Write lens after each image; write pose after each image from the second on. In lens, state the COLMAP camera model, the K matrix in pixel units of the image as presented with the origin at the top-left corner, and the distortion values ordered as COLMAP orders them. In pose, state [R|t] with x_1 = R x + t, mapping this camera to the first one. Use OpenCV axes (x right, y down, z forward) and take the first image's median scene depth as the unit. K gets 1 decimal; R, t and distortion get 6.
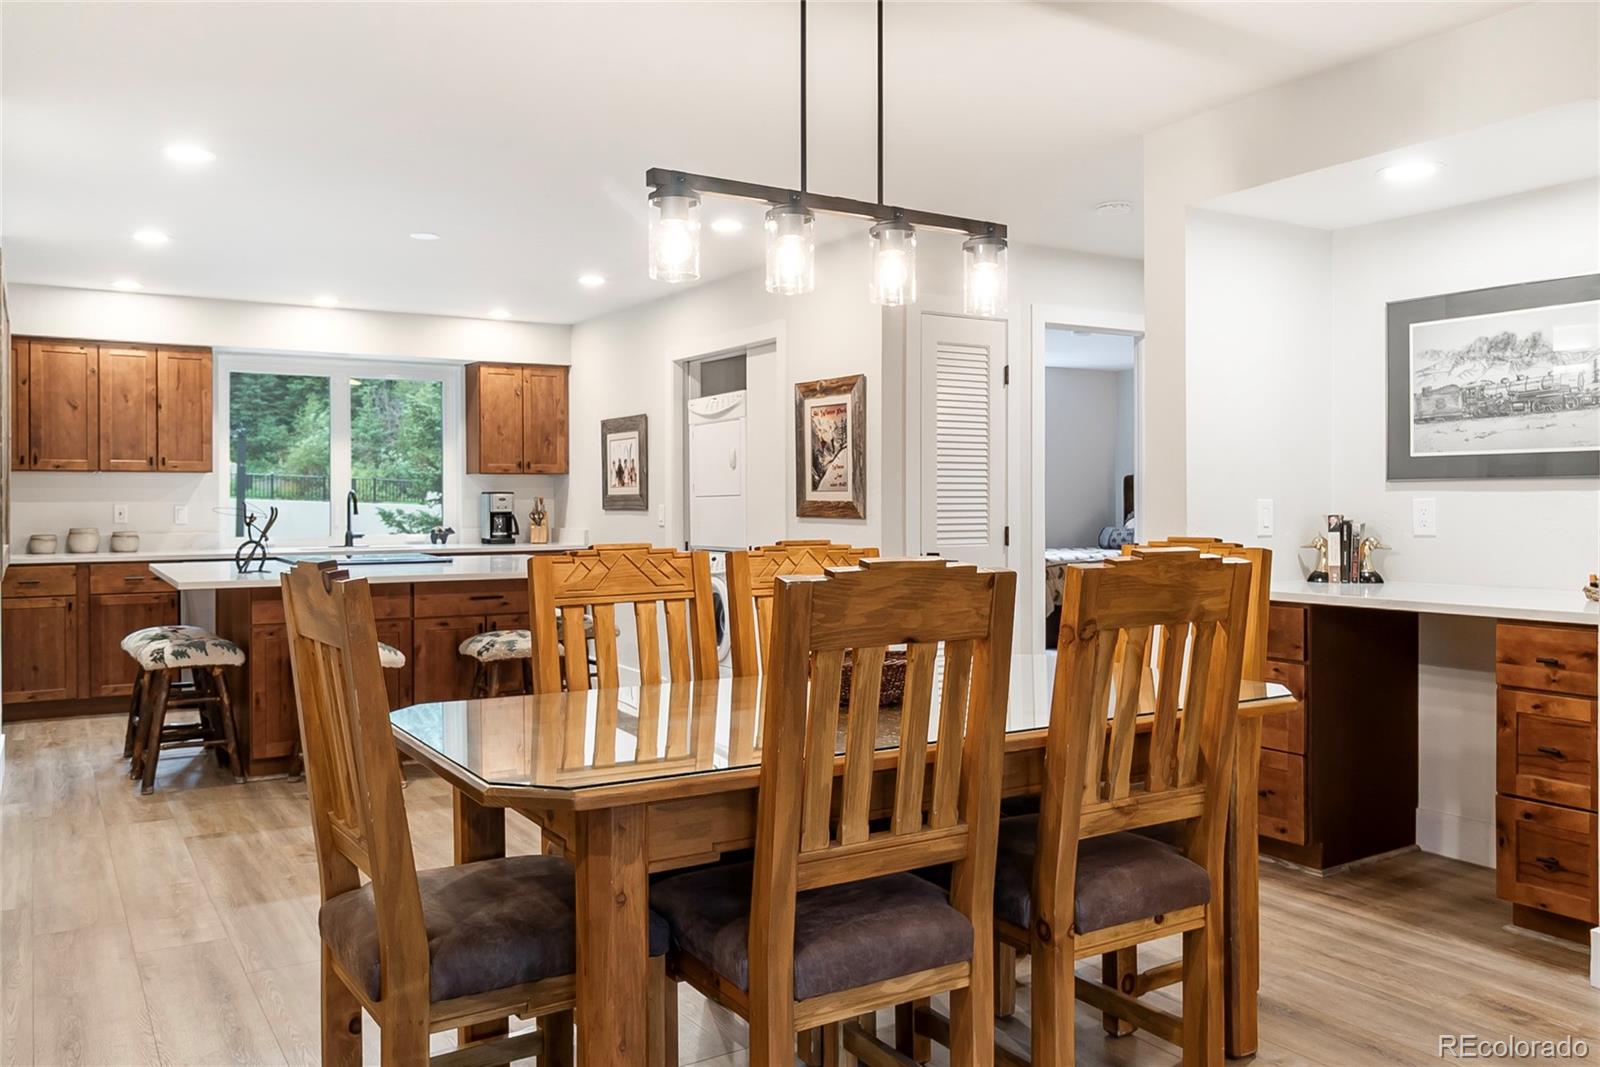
lens RADIAL K [[1227.9, 0, 777.7], [0, 1227.9, 505.5], [0, 0, 1]] dist [-0.001586, 0.001443]
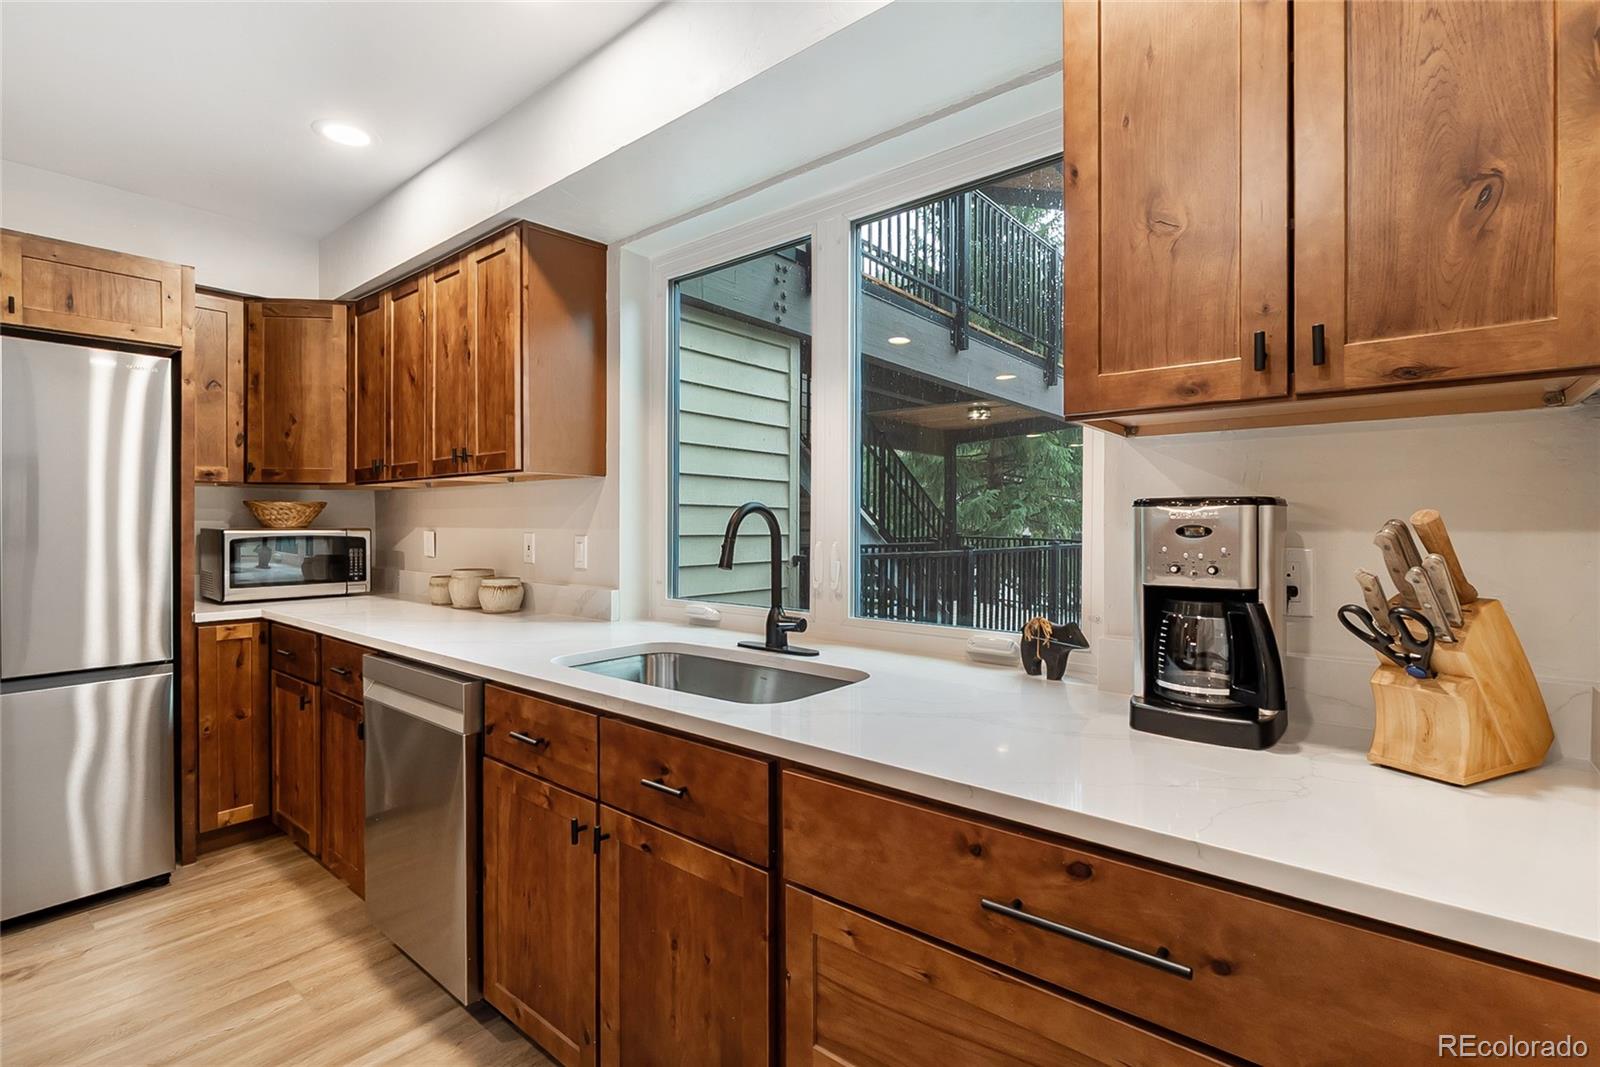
lens RADIAL K [[732.1, 0, 806.6], [0, 732.1, 526.3], [0, 0, 1]] dist [-0.000471, -0.000111]
pose [[0.333772, 0.006665, -0.942630, -0.147456], [-0.007402, 0.999963, 0.004449, -0.007086], [0.942625, 0.005492, 0.333809, 1.046656]]
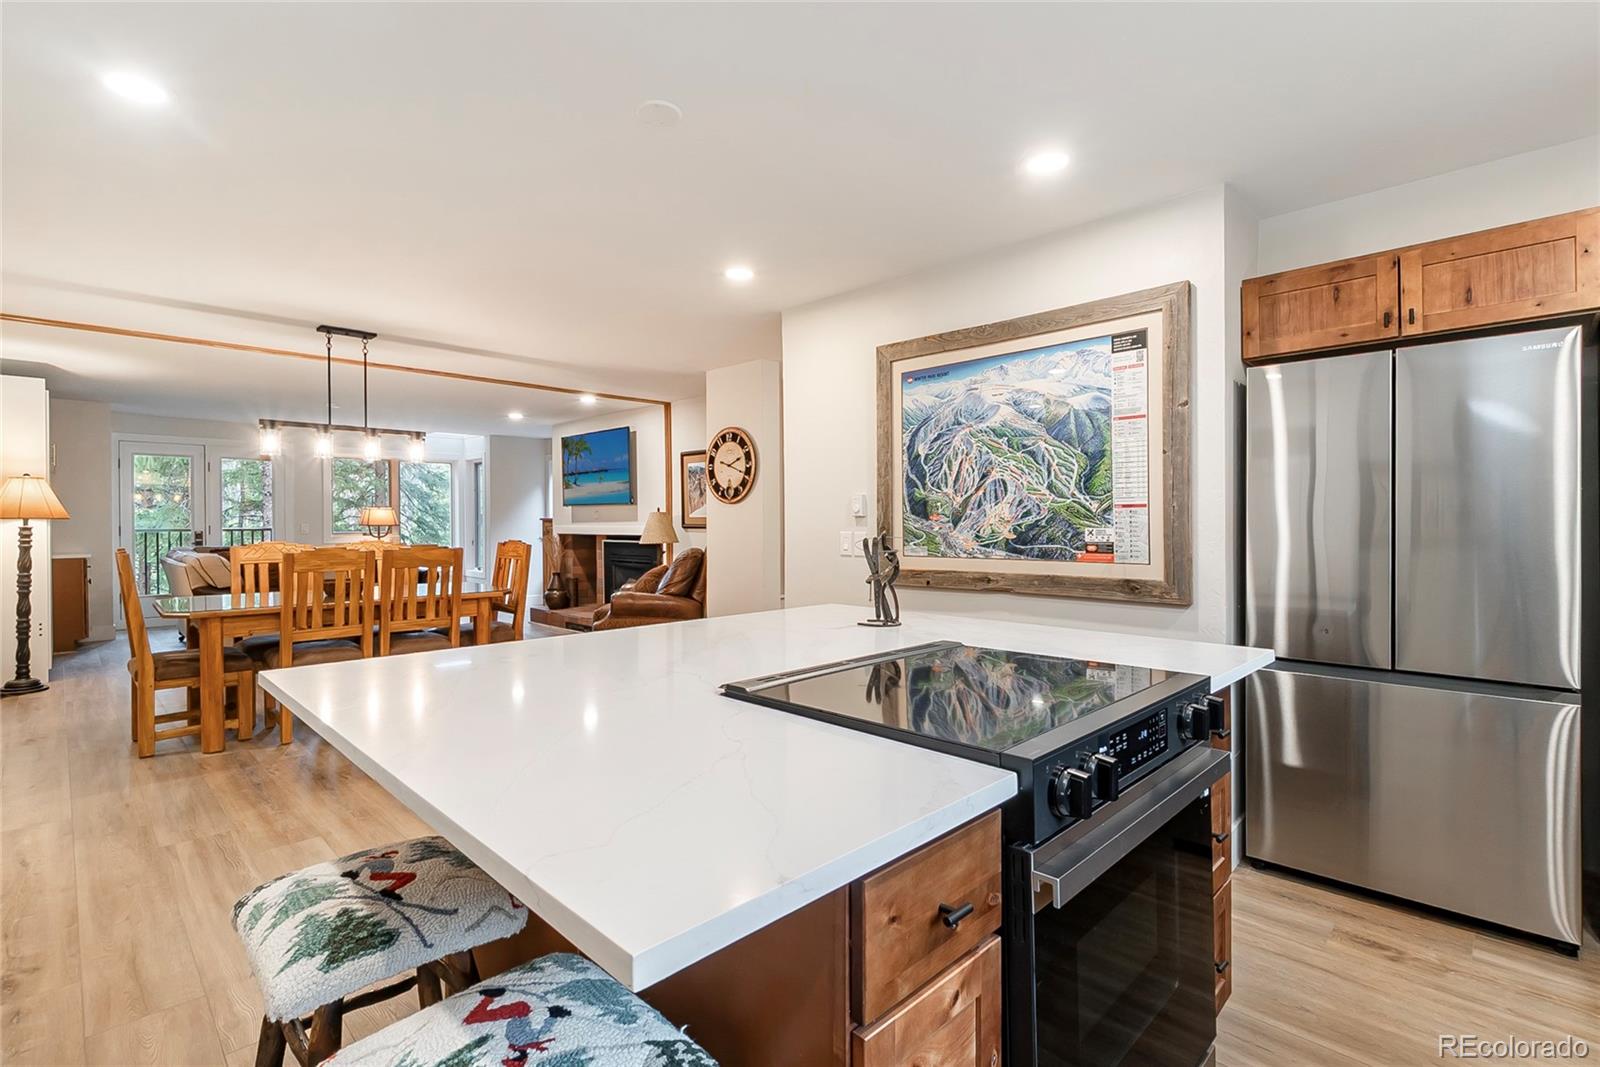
lens RADIAL K [[737.4, 0, 799.2], [0, 737.4, 527.9], [0, 0, 1]] dist [-0.001477, -0.000367]
pose [[-0.970017, 0.007678, -0.242914, -0.204931], [0.004467, 0.999895, 0.013767, -0.008658], [0.242994, 0.012269, -0.969950, 1.082963]]
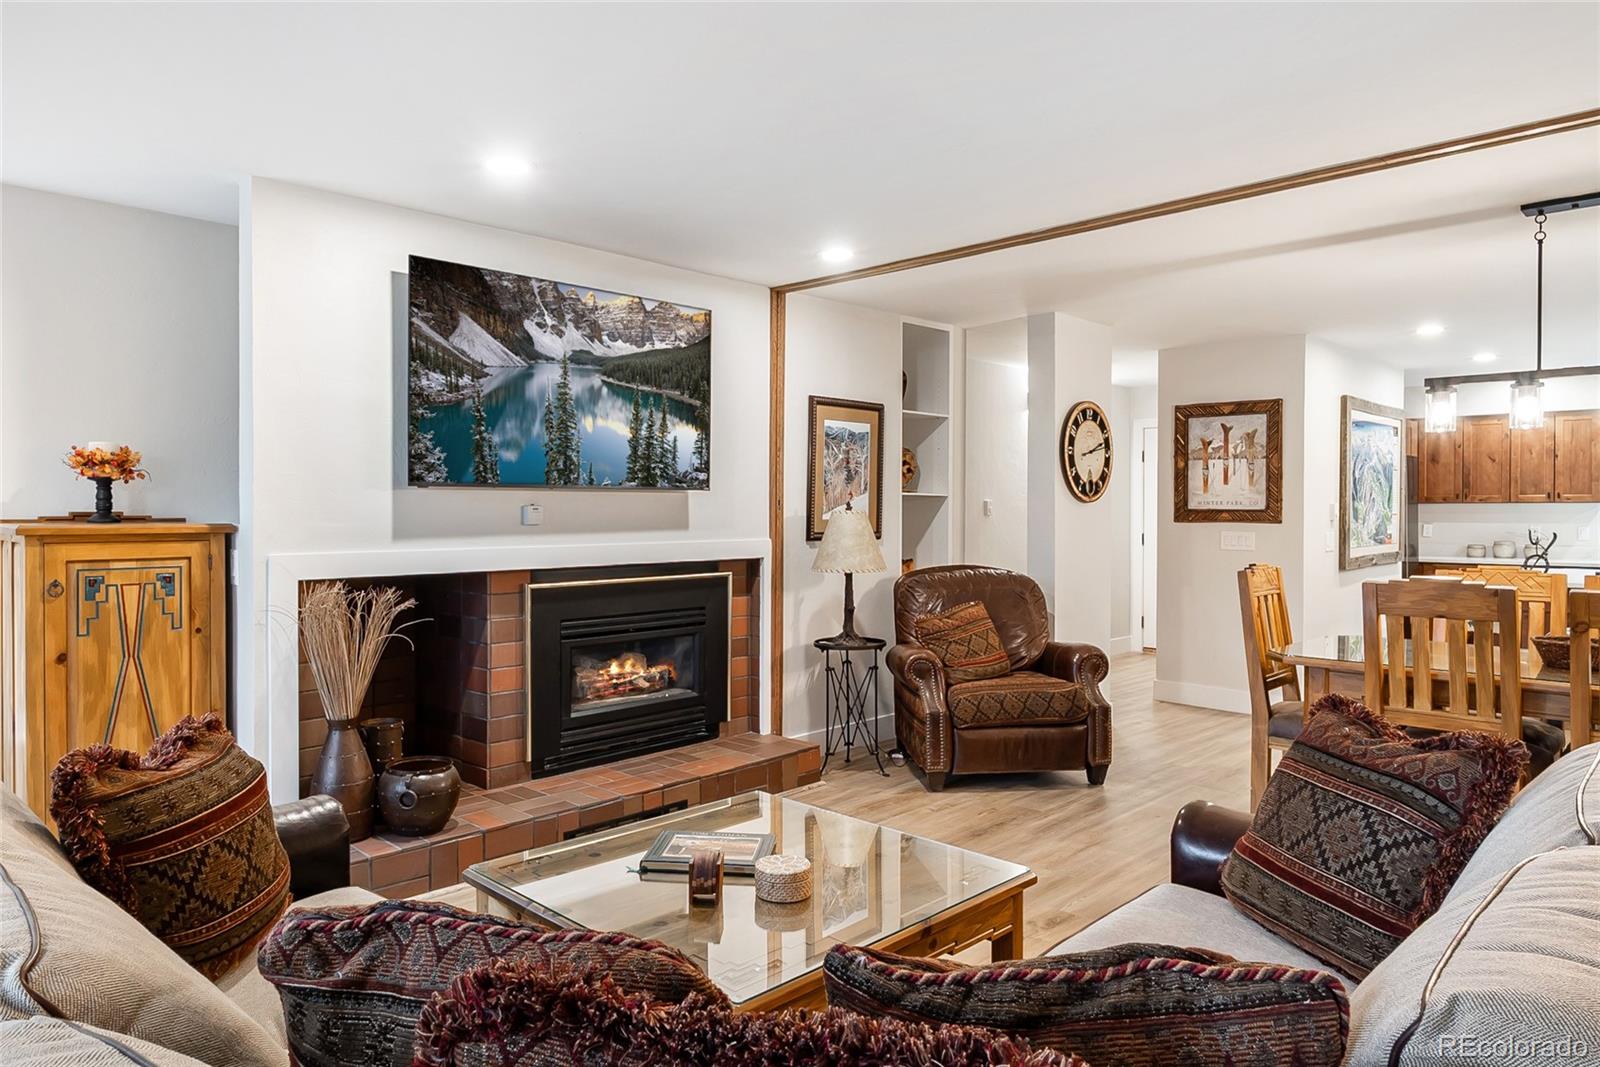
lens RADIAL K [[1023.9, 0, 772.6], [0, 1023.9, 515.1], [0, 0, 1]] dist [-0.011542, 0.007516]
pose [[0.236529, 0.010327, -0.971569, 0.417865], [-0.005187, 0.999943, 0.009365, -0.020199], [0.971610, 0.002824, 0.236569, -0.142205]]
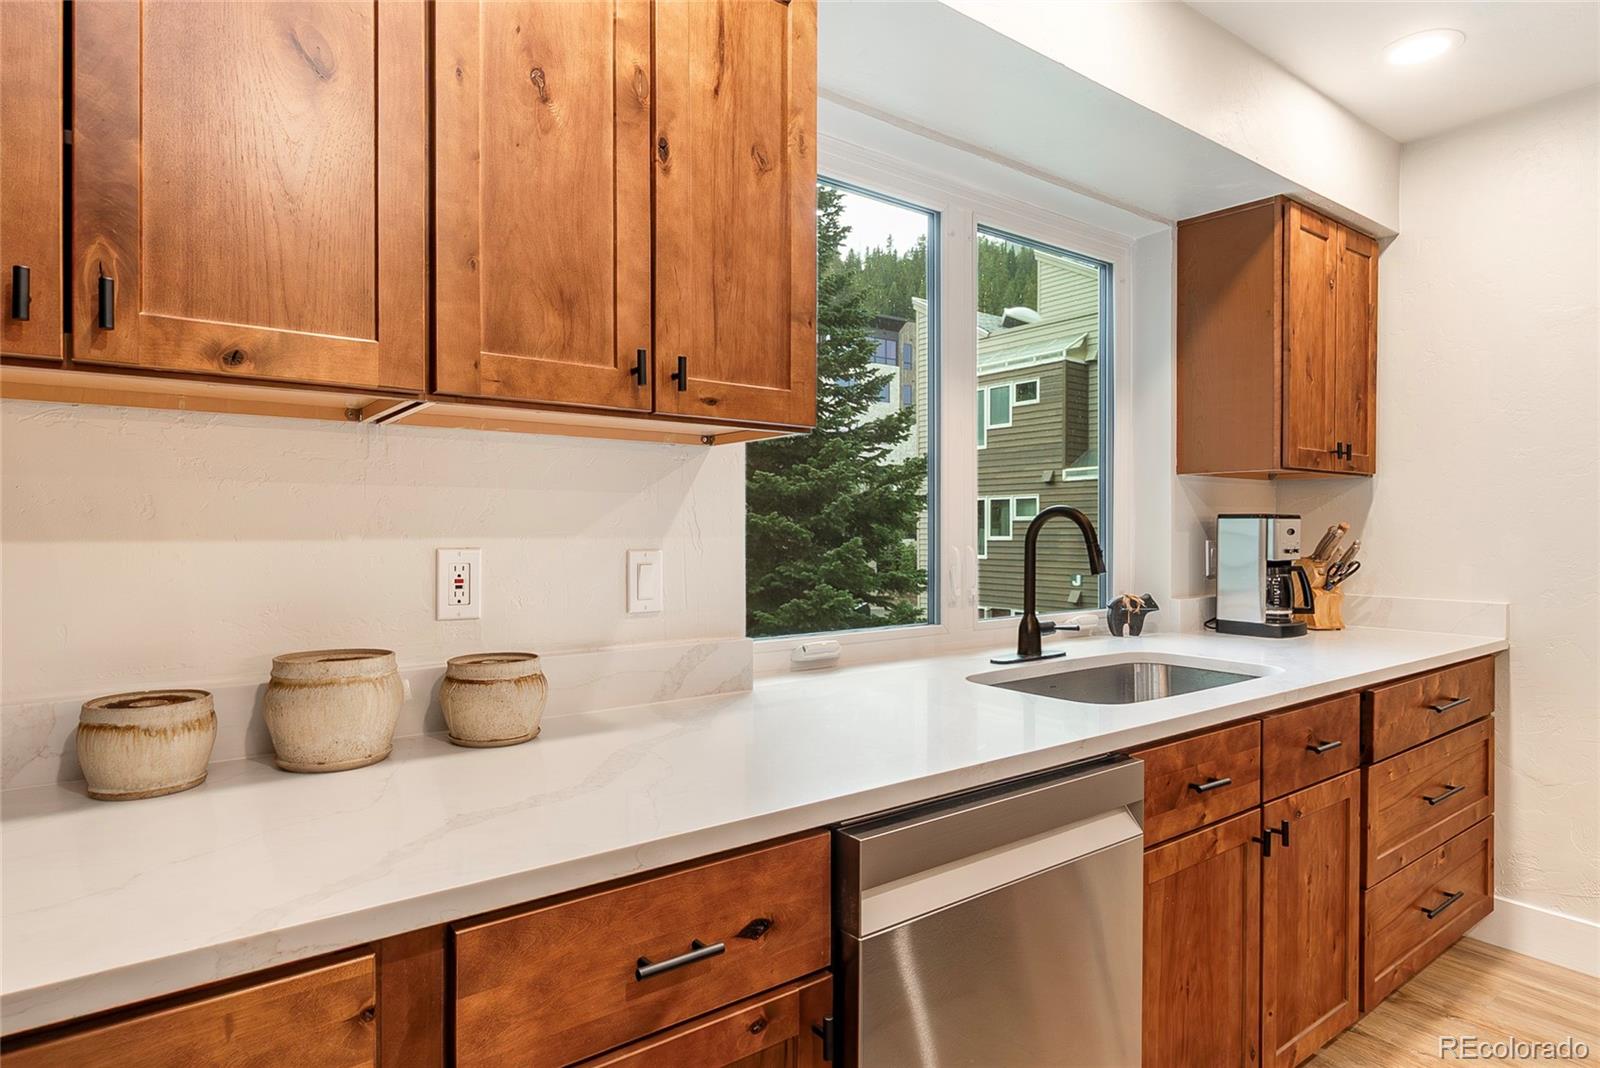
lens RADIAL K [[883.4, 0, 797.9], [0, 883.4, 530.7], [0, 0, 1]] dist [-0.000702, -0.000144]
pose [[0.994448, 0.001297, 0.105225, -0.501663], [-0.000775, 0.999987, -0.005005, -0.004314], [-0.105231, 0.004896, 0.994436, 0.835167]]
